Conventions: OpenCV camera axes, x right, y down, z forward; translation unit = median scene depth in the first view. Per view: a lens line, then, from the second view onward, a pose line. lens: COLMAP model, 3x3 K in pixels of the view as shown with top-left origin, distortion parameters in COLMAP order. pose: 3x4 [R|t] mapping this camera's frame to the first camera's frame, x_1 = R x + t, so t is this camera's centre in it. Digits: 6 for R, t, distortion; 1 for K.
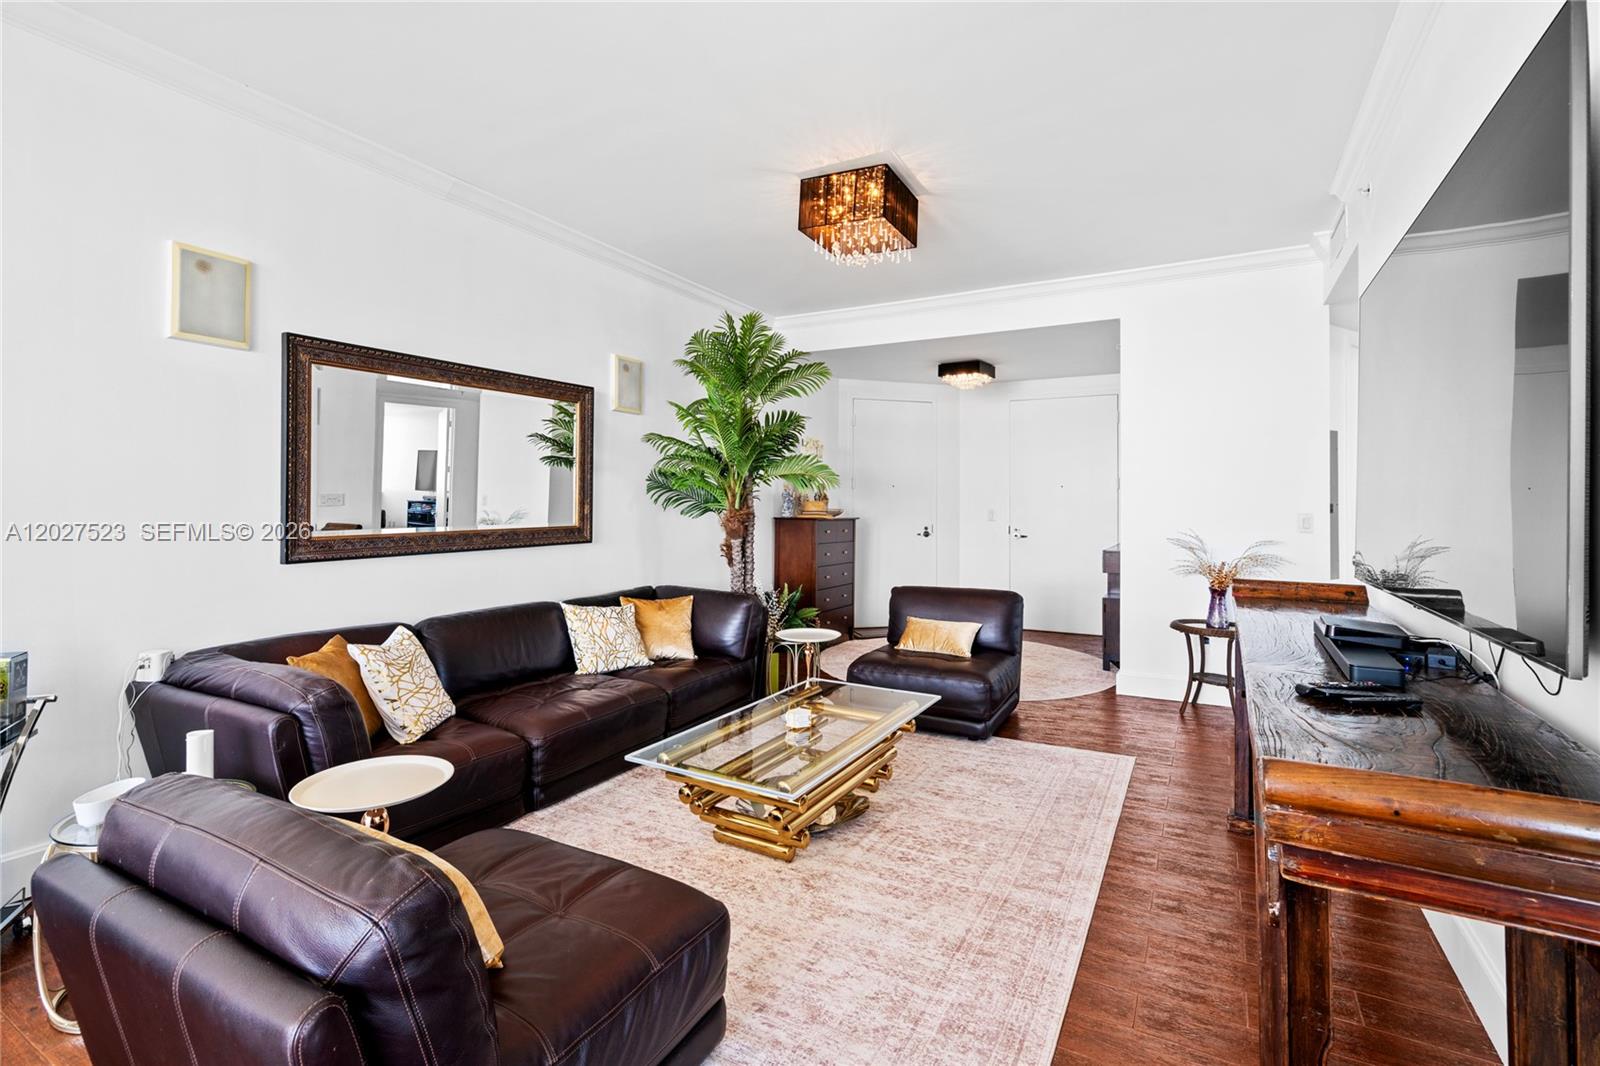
lens RADIAL K [[733.5, 0, 802.1], [0, 733.5, 500.1], [0, 0, 1]] dist [-0.010290, 0.005475]
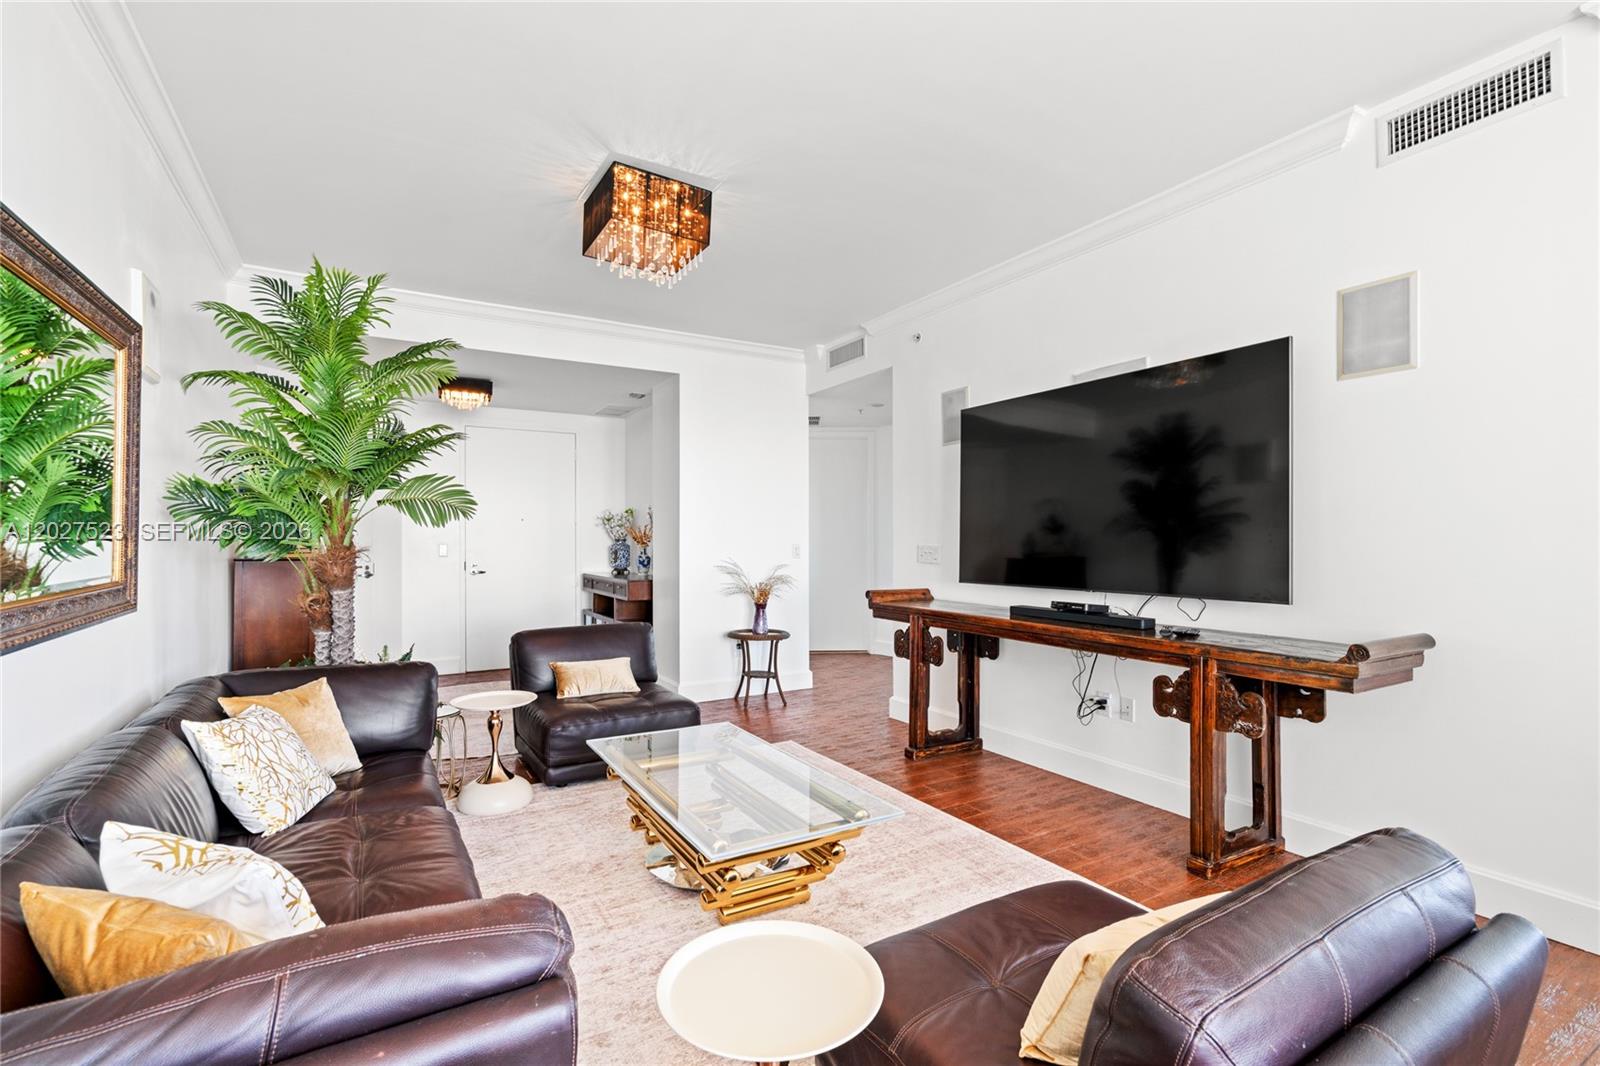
lens RADIAL K [[733.5, 0, 803.1], [0, 733.5, 536.5], [0, 0, 1]] dist [-0.010290, 0.005475]
pose [[0.502755, -0.001637, 0.864428, -0.610118], [-0.002484, 0.999991, 0.003339, -0.000133], [-0.864426, -0.003825, 0.502746, 0.356241]]
